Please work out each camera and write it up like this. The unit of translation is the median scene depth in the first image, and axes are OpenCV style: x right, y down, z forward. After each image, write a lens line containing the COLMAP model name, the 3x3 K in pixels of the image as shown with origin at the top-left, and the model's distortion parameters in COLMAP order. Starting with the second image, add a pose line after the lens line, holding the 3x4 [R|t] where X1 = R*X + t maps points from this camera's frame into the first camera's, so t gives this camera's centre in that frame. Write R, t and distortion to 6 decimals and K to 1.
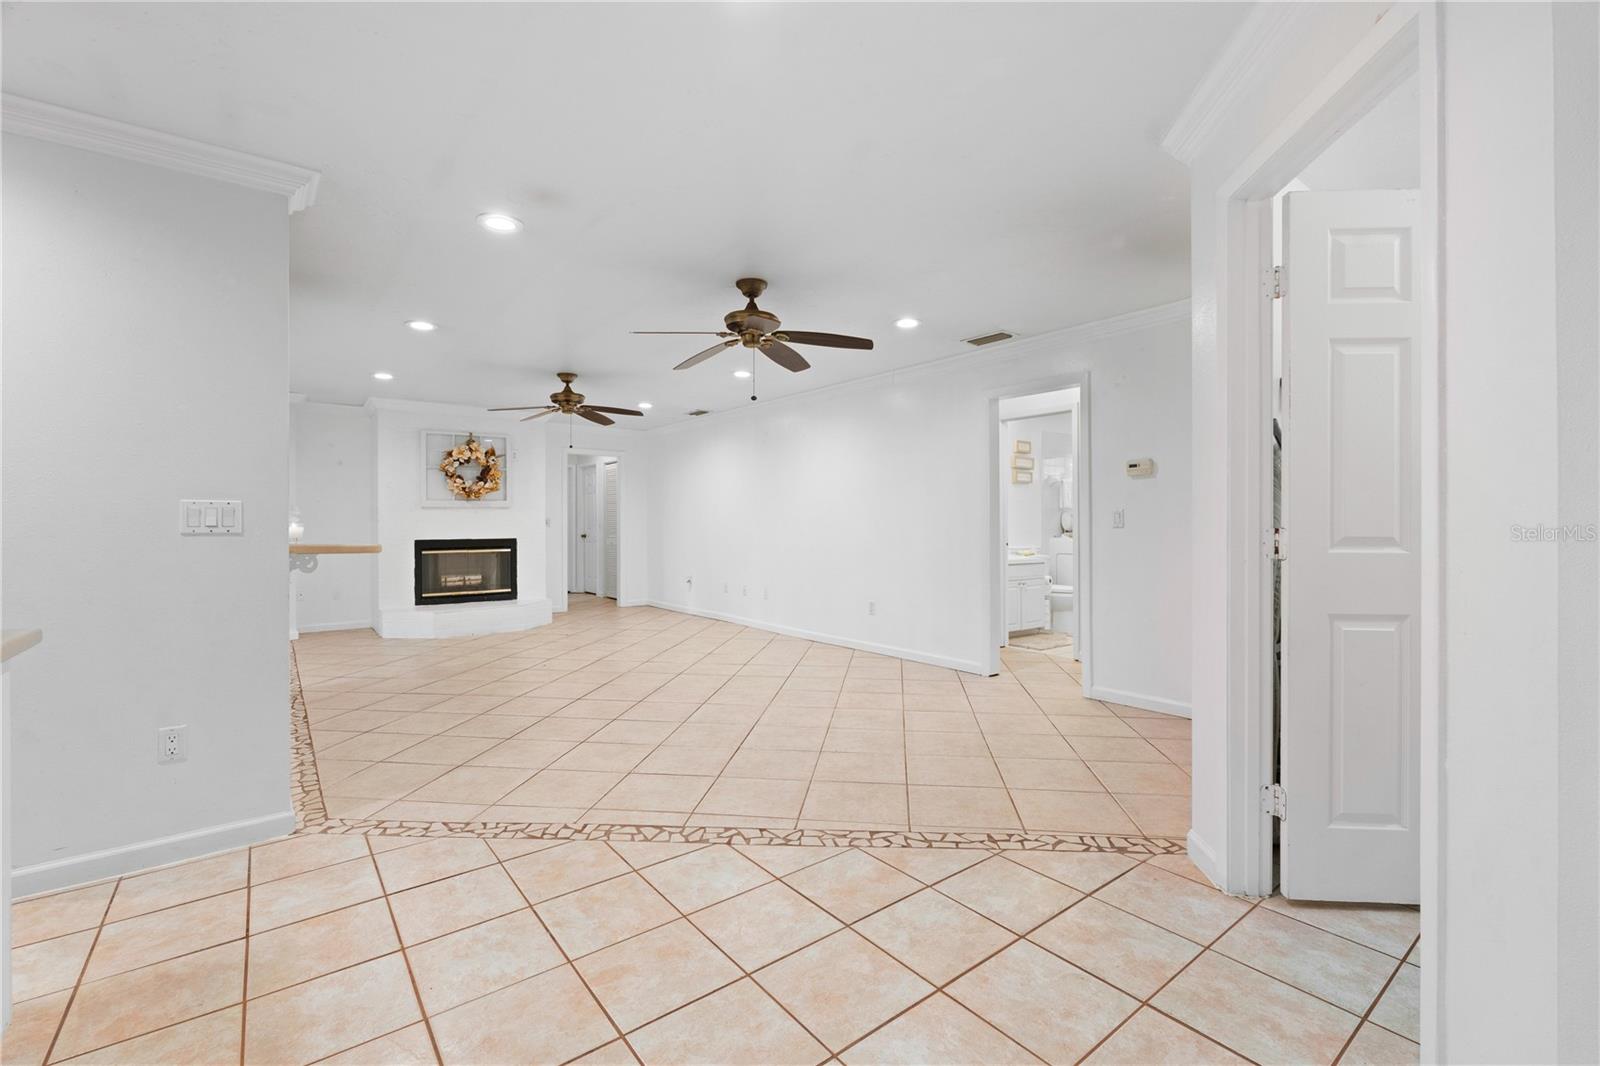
lens RADIAL K [[708.5, 0, 805.1], [0, 708.5, 521.5], [0, 0, 1]] dist [0.000297, 0.000025]
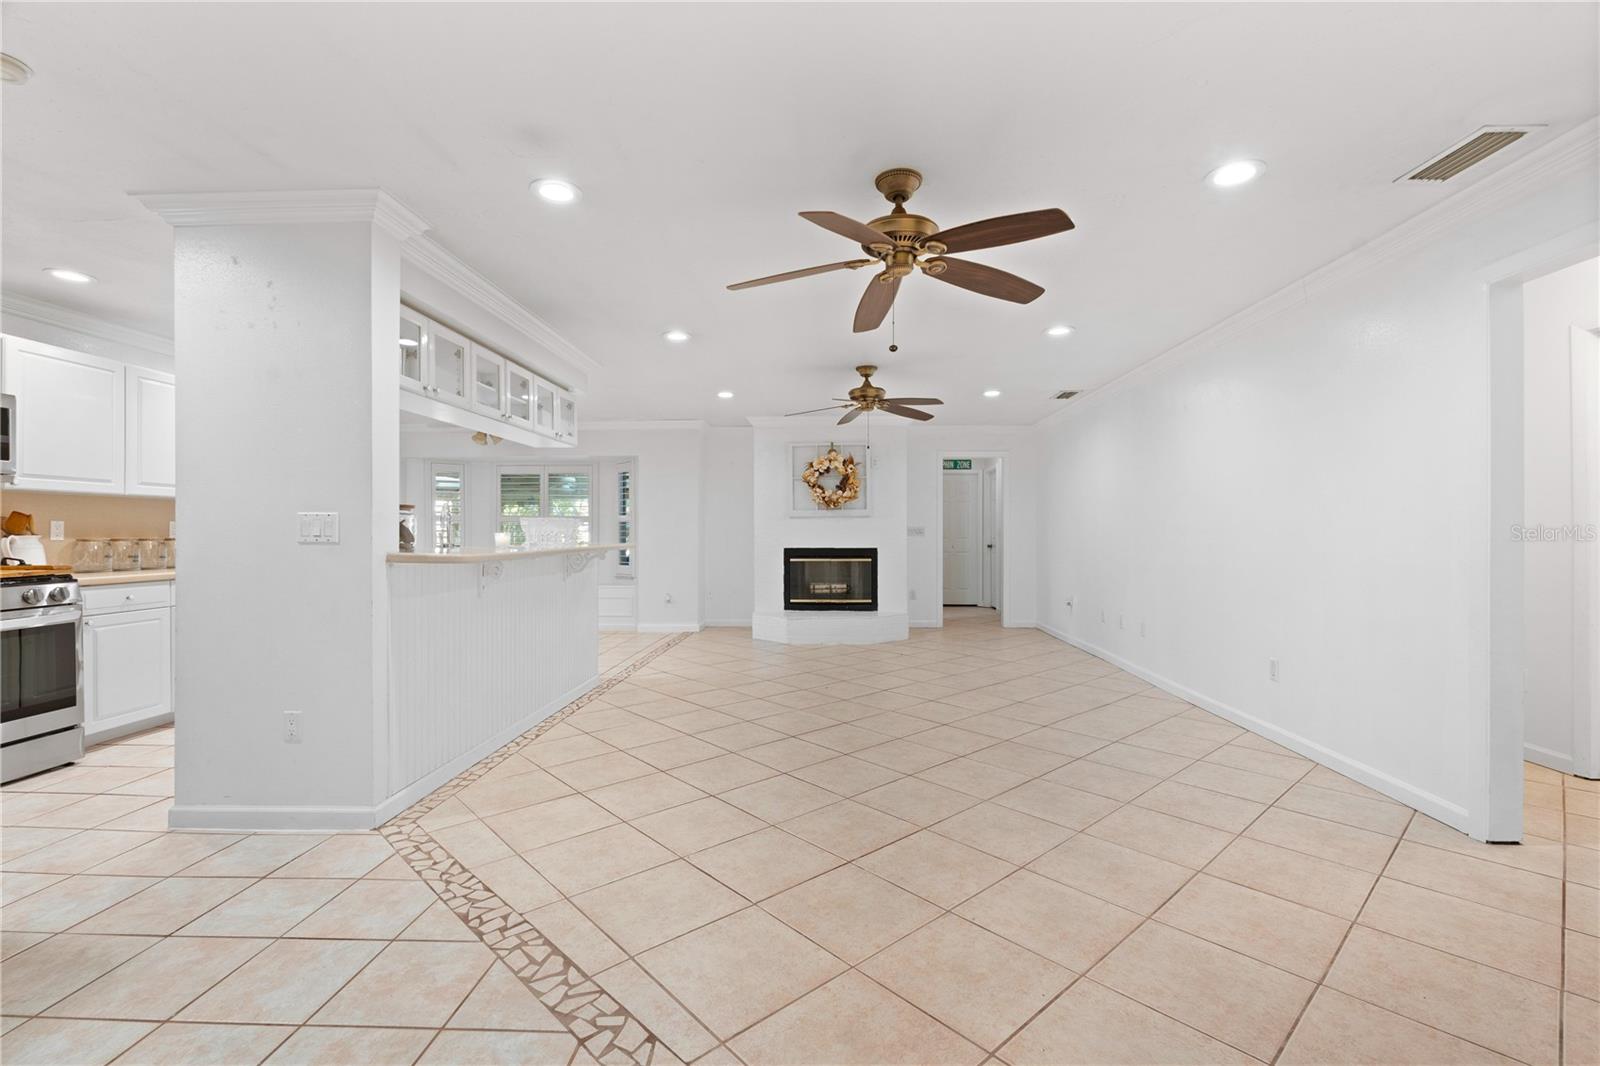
lens RADIAL K [[703.7, 0, 789.6], [0, 703.7, 533.6], [0, 0, 1]] dist [-0.002616, -0.000235]
pose [[0.757053, 0.002961, -0.653346, 0.148065], [0.000358, 0.999988, 0.004947, -0.000665], [0.653353, -0.003979, 0.757043, 0.217645]]
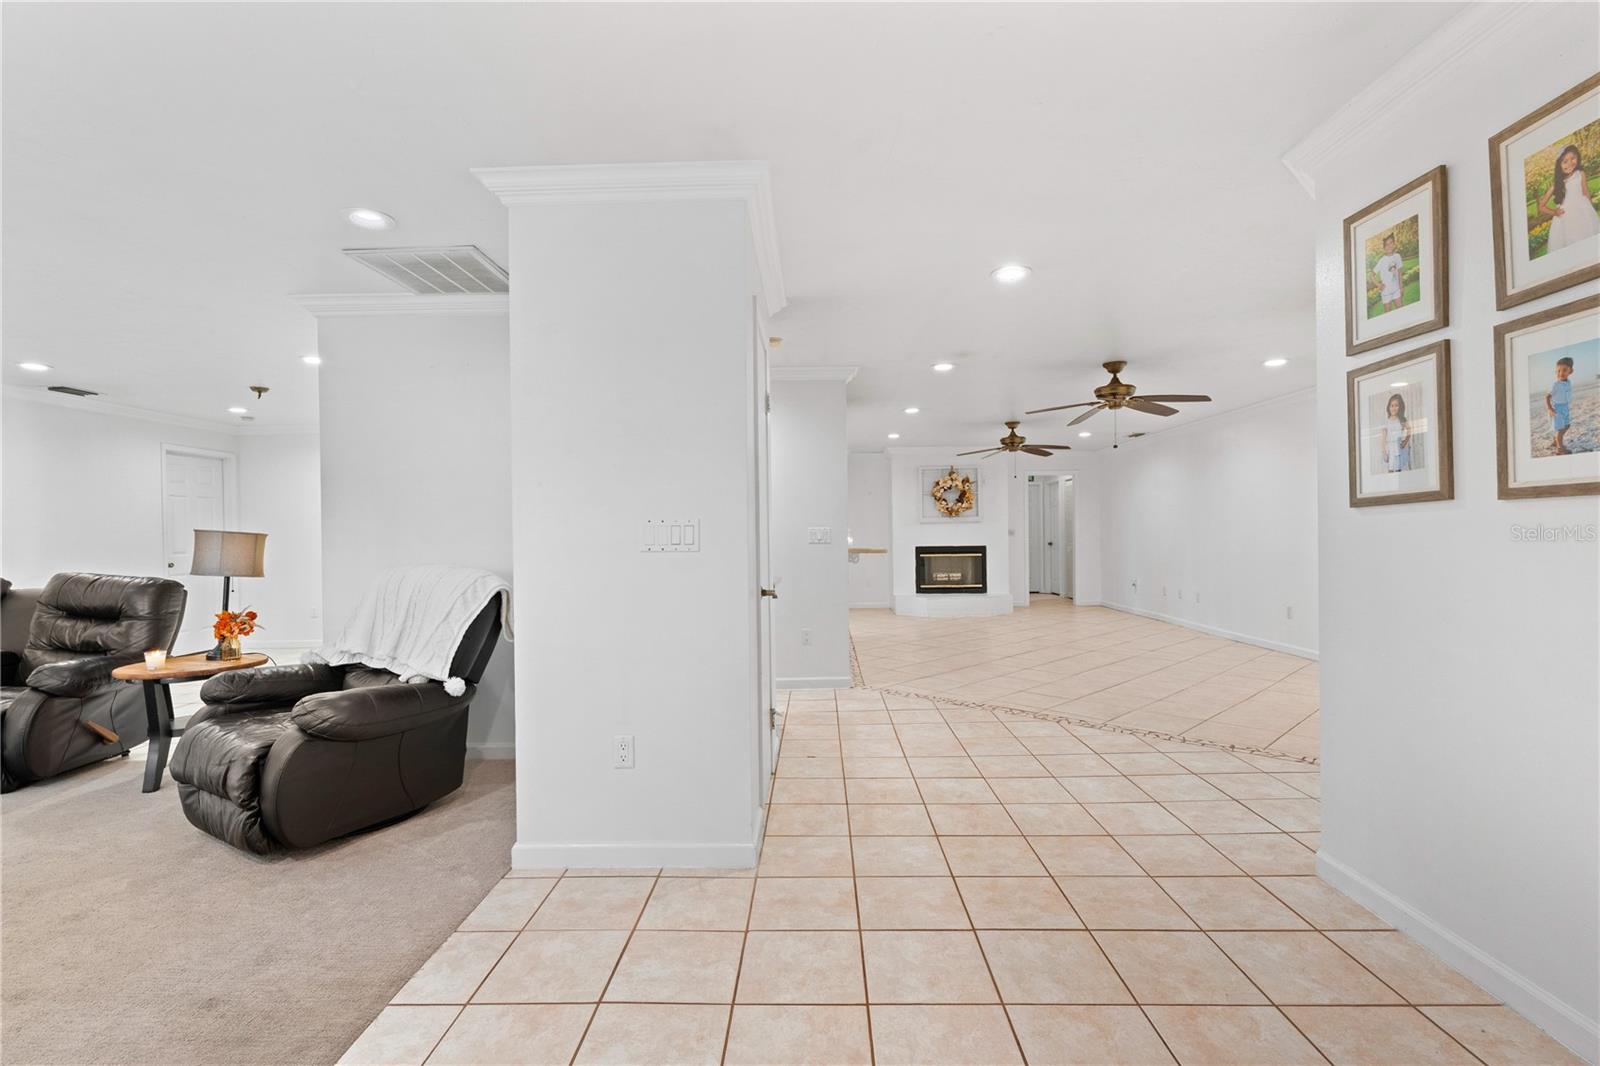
lens RADIAL K [[719.4, 0, 800.0], [0, 719.4, 533.0], [0, 0, 1]] dist [-0.001918, -0.000328]
pose [[0.776718, -0.006507, -0.629814, 0.172111], [0.010450, 0.999942, 0.002557, -0.006628], [0.629761, -0.008567, 0.776742, -0.254800]]
